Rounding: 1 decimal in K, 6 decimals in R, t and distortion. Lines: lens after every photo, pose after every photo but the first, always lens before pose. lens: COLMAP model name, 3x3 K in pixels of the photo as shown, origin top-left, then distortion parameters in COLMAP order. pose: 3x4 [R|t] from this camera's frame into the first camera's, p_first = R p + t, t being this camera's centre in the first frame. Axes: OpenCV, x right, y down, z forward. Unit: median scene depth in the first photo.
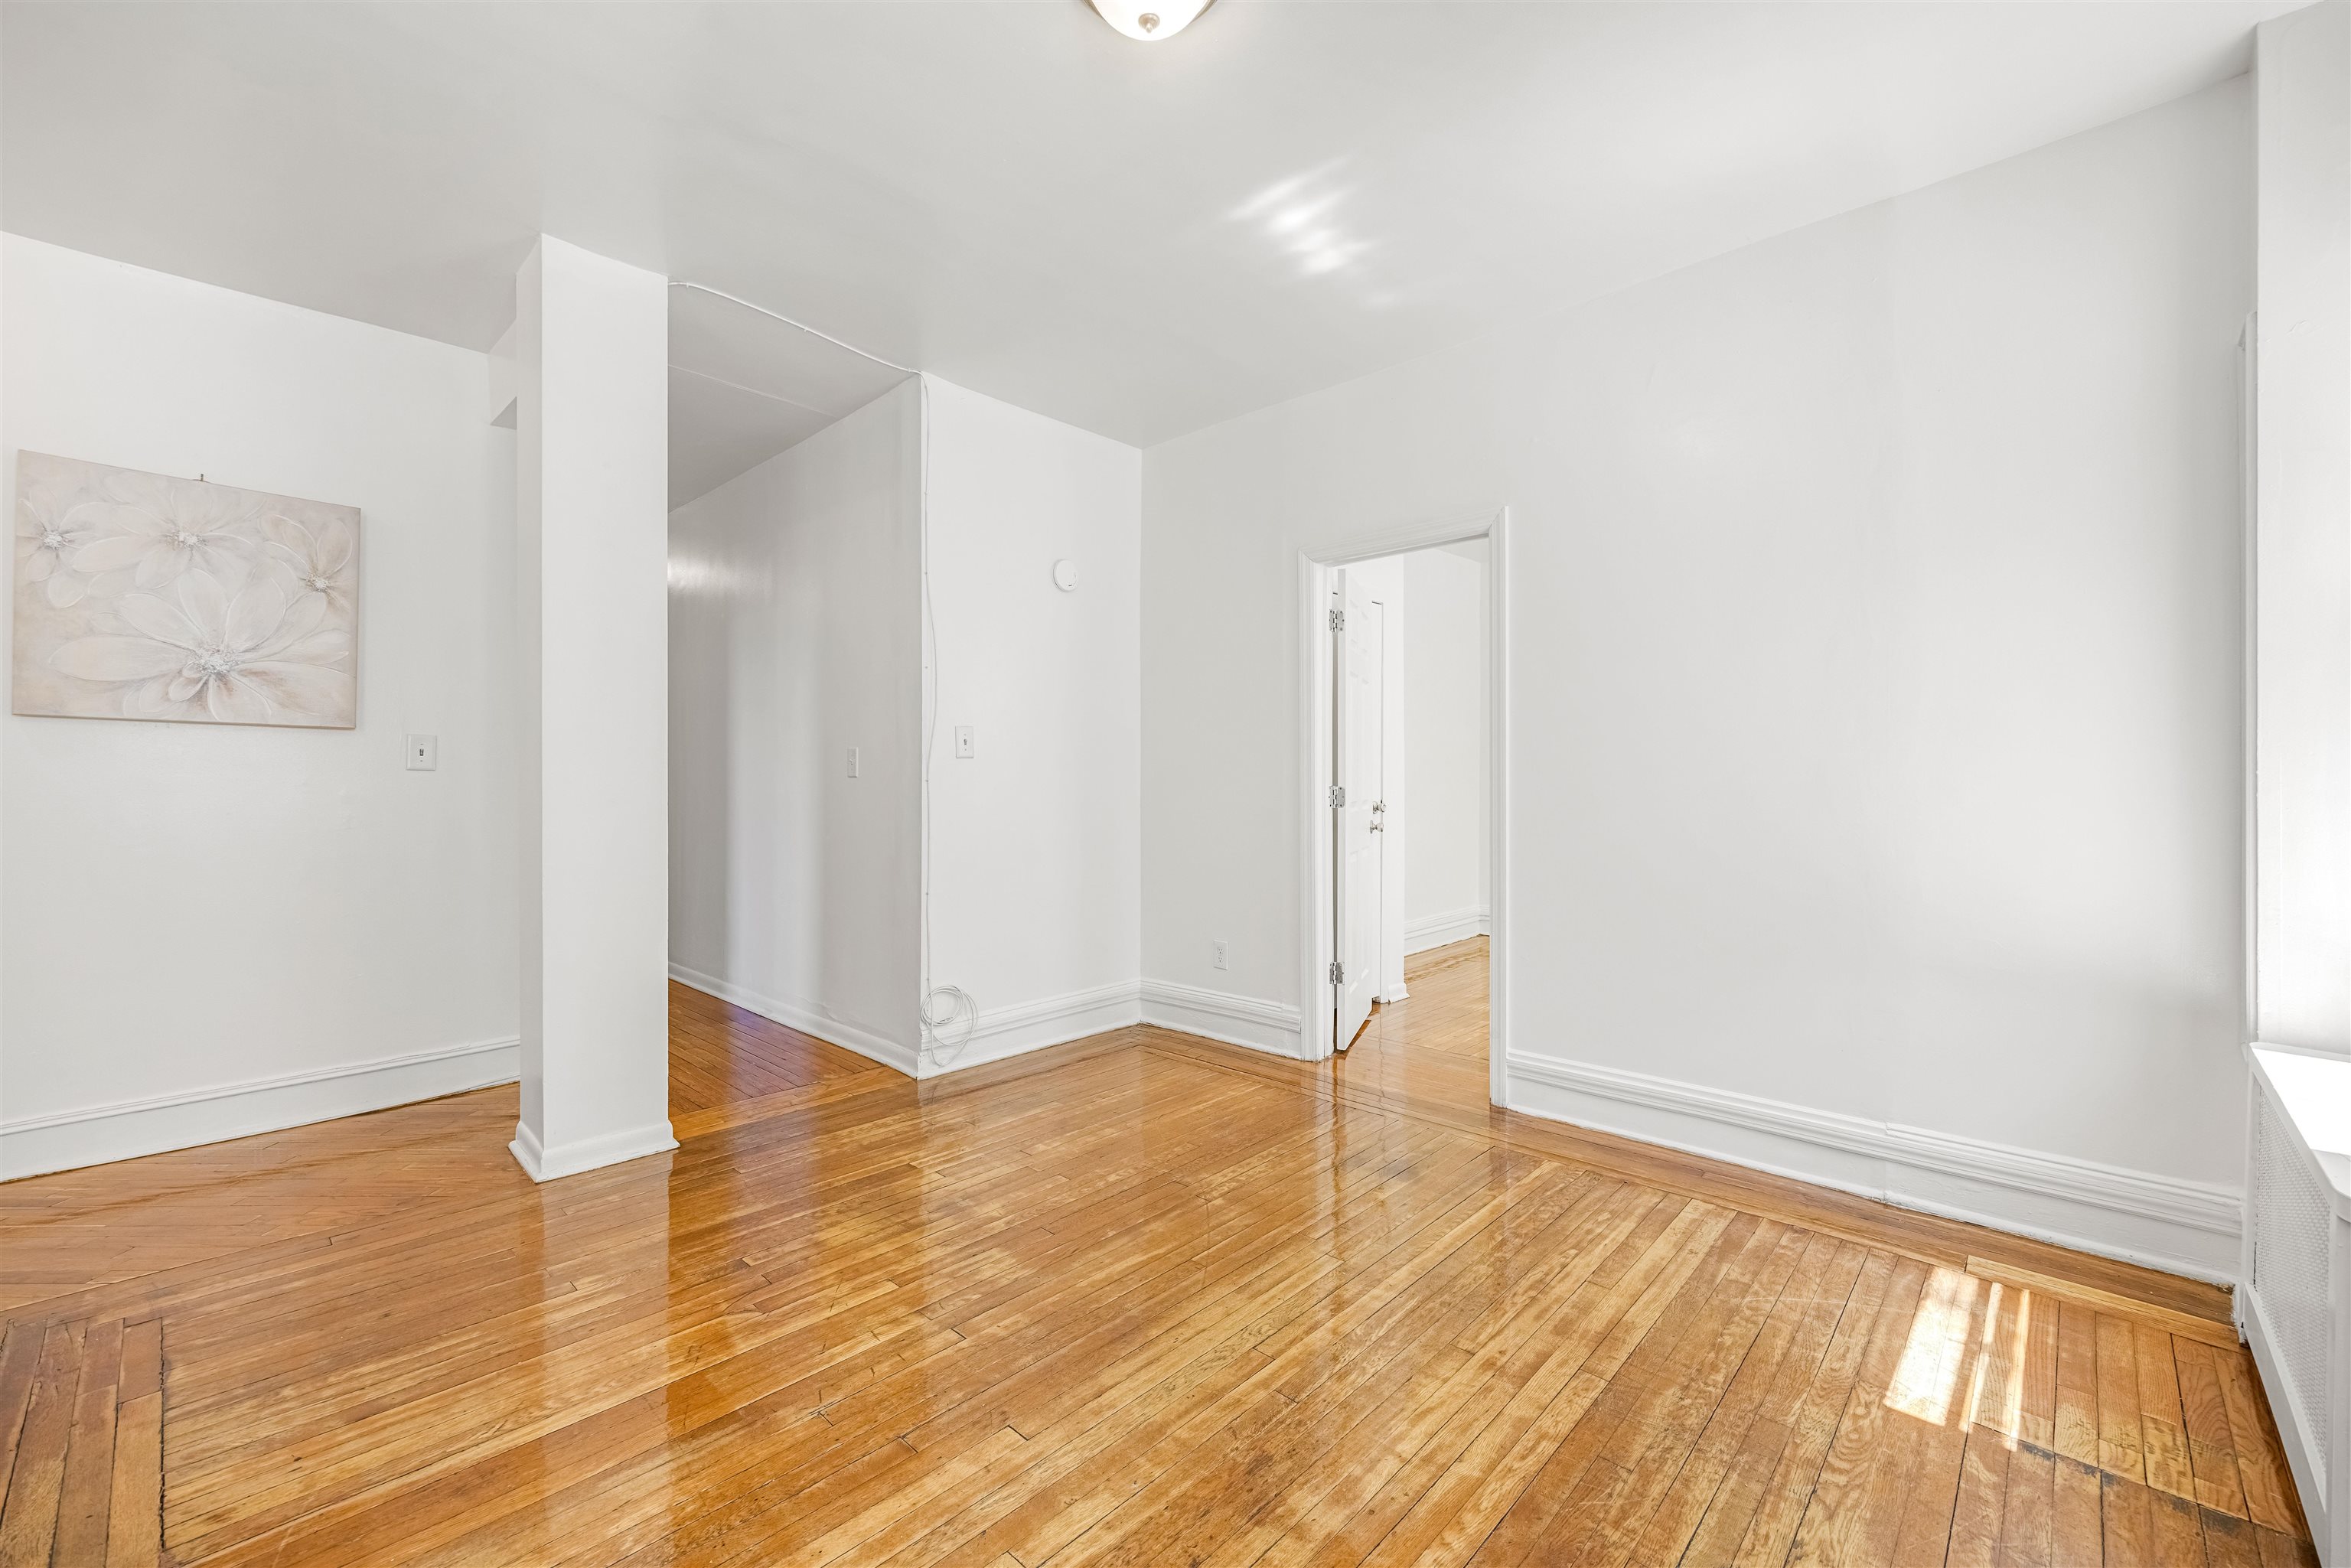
lens RADIAL K [[954.9, 0, 1170.2], [0, 954.9, 782.8], [0, 0, 1]] dist [-0.003162, -0.001224]
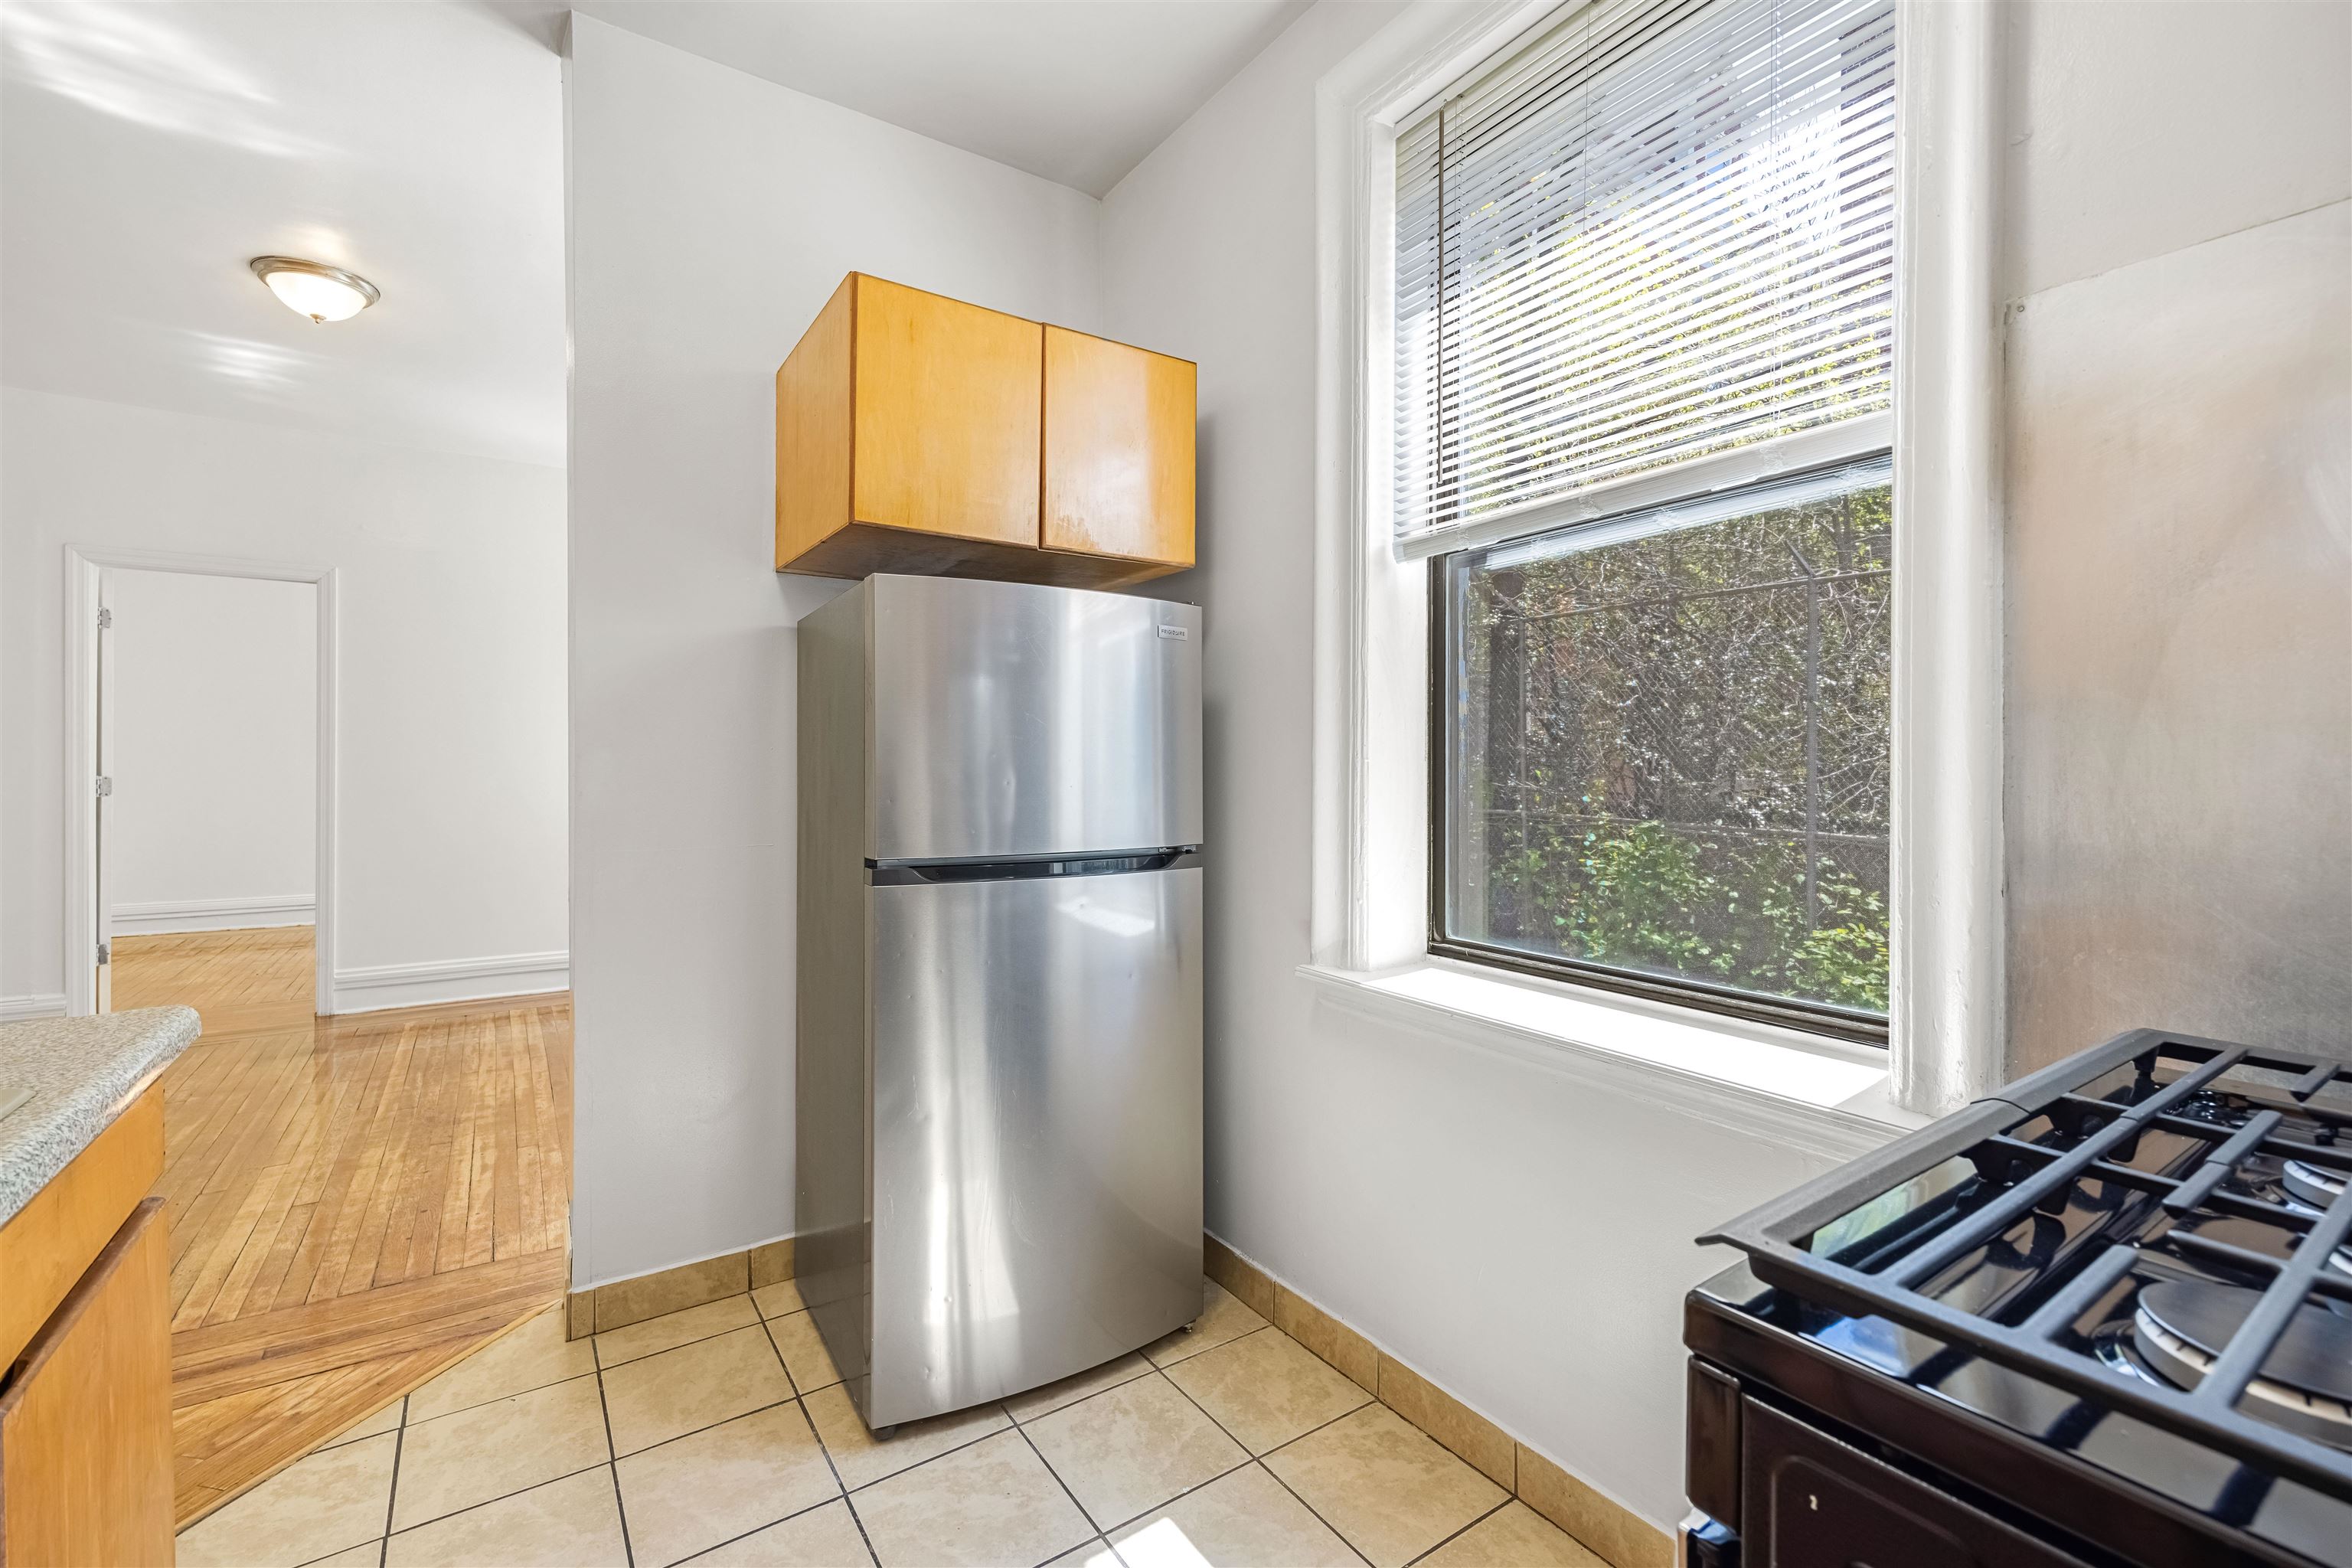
lens RADIAL K [[1035.8, 0, 1159.7], [0, 1035.8, 754.1], [0, 0, 1]] dist [0.042172, -0.002618]
pose [[0.243893, 0.006174, 0.969782, -1.260015], [-0.002993, 0.999980, -0.005613, -0.031730], [-0.969798, -0.001534, 0.243907, -0.760149]]
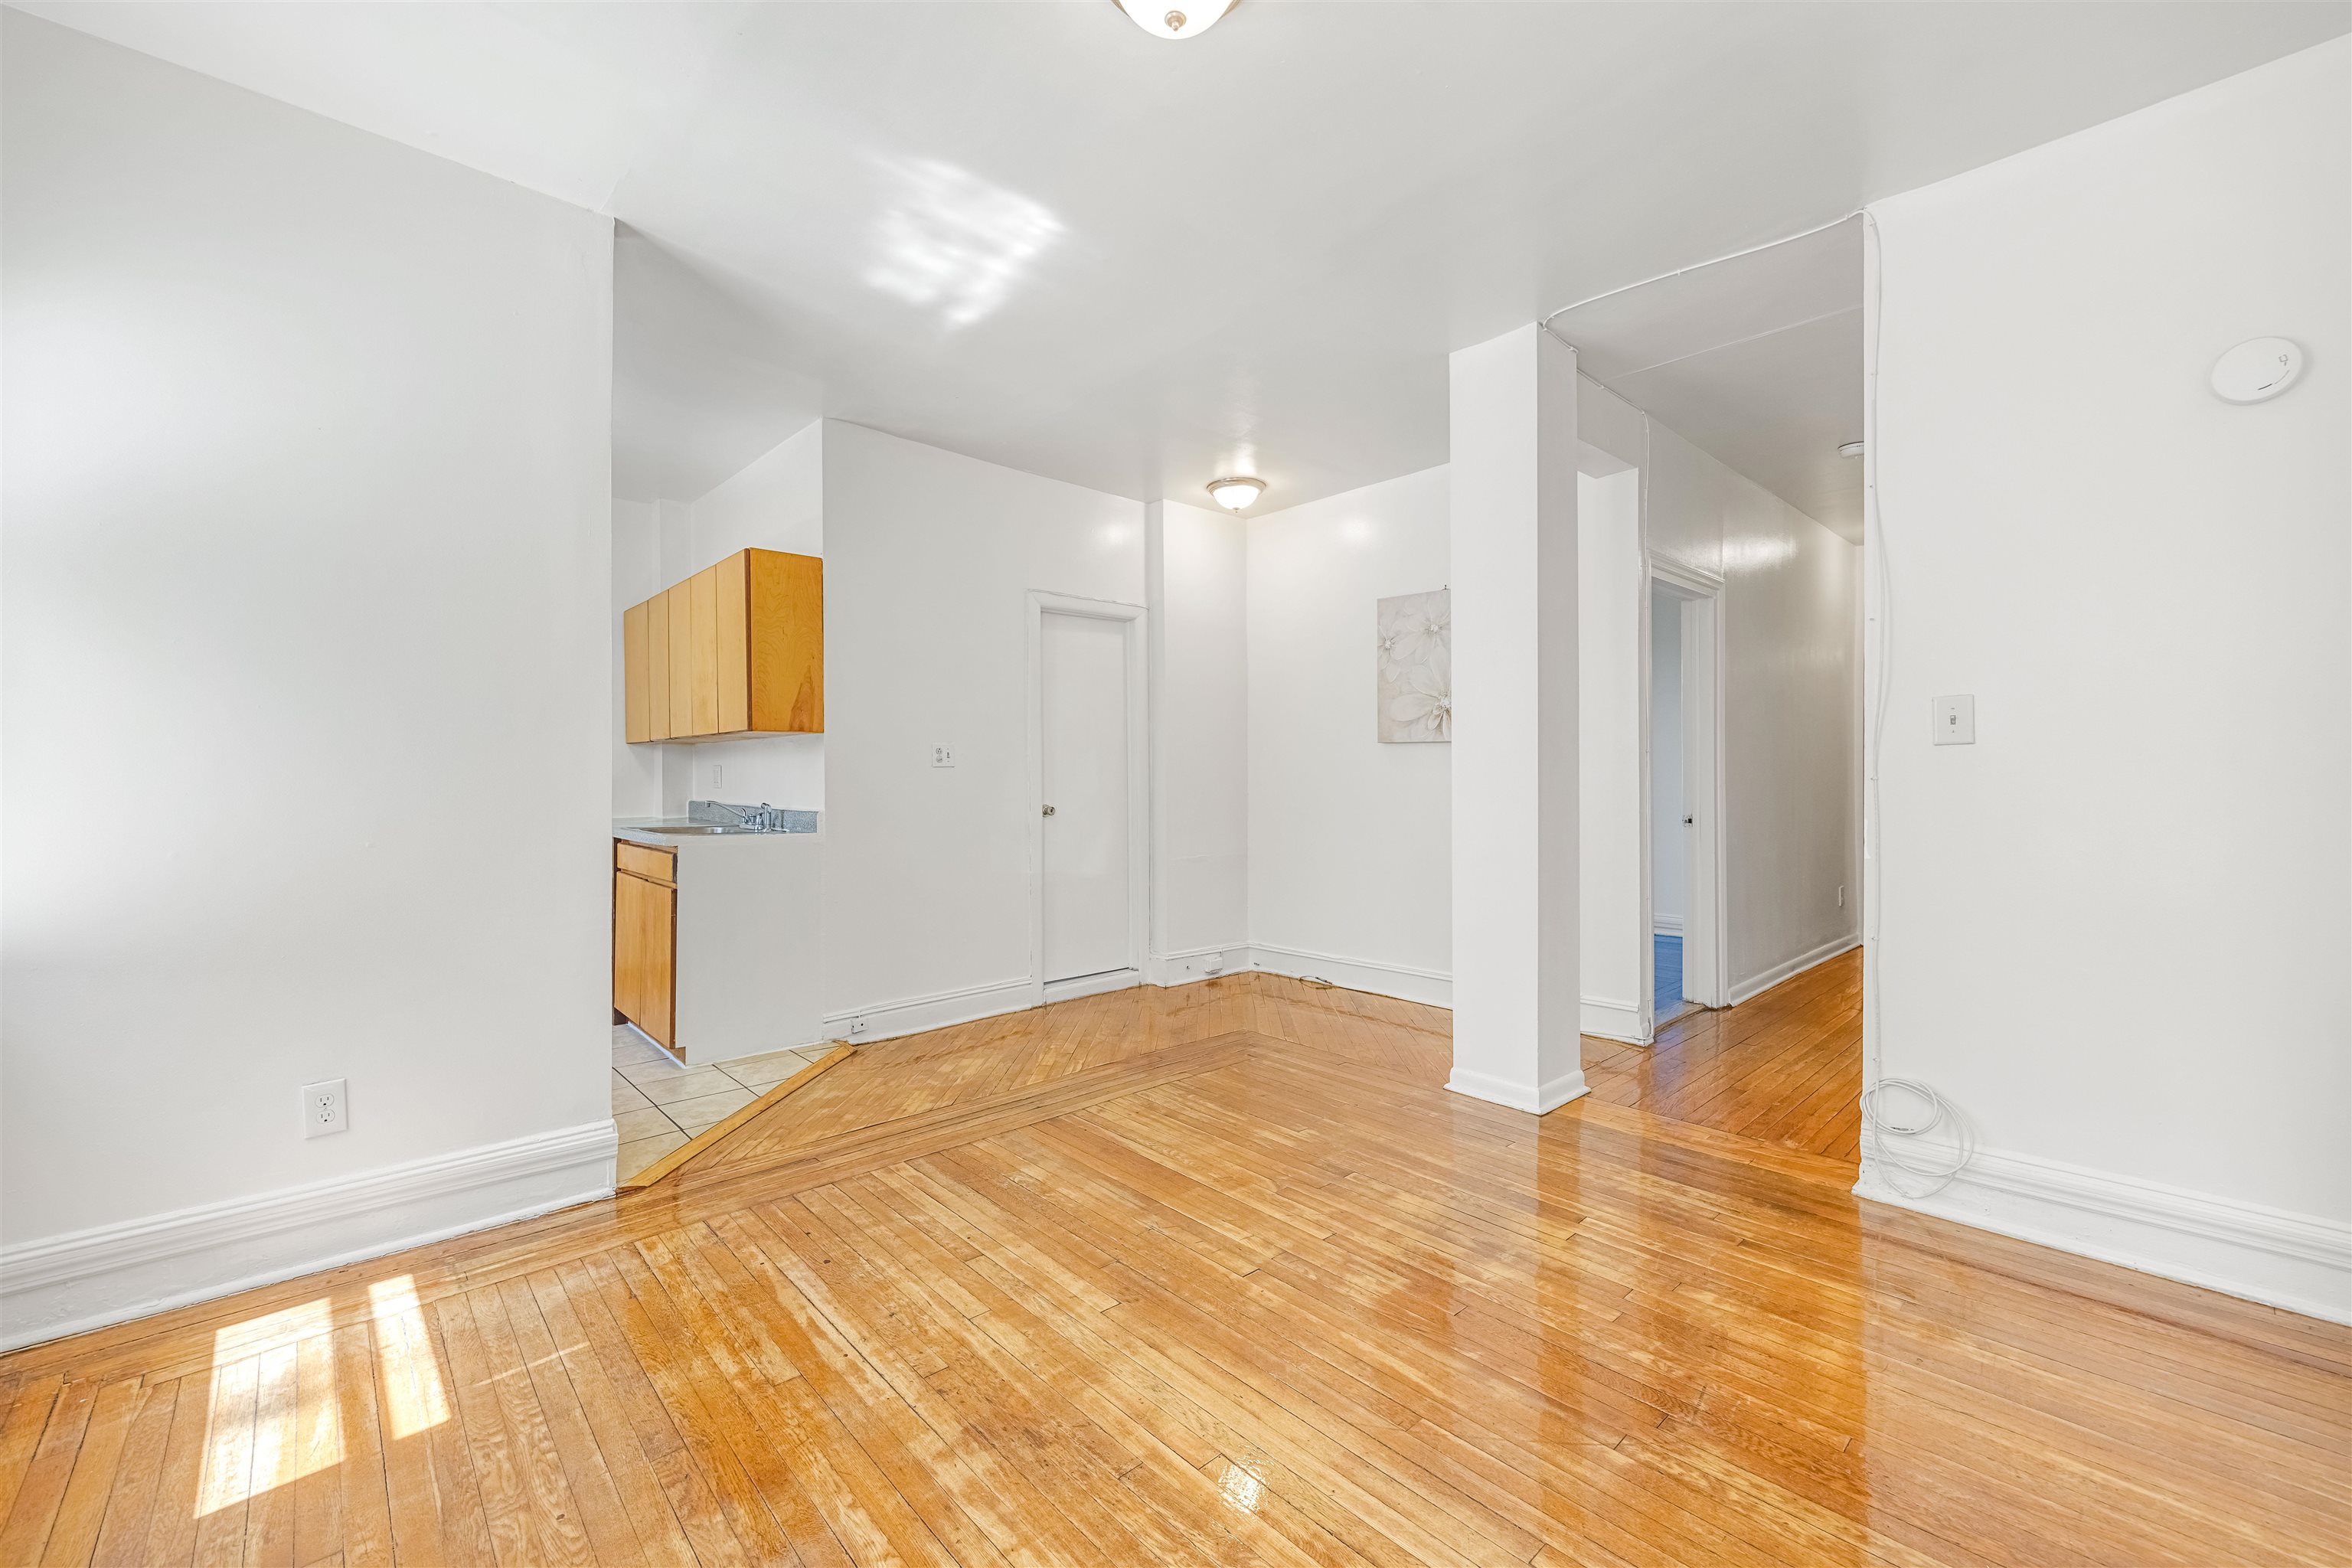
lens RADIAL K [[955.3, 0, 1167.5], [0, 955.3, 775.2], [0, 0, 1]] dist [-0.003162, -0.001224]
pose [[-0.077209, -0.001976, -0.997013, 0.833277], [0.000046, 0.999998, -0.001985, -0.005433], [0.997015, -0.000200, -0.077209, 0.909624]]
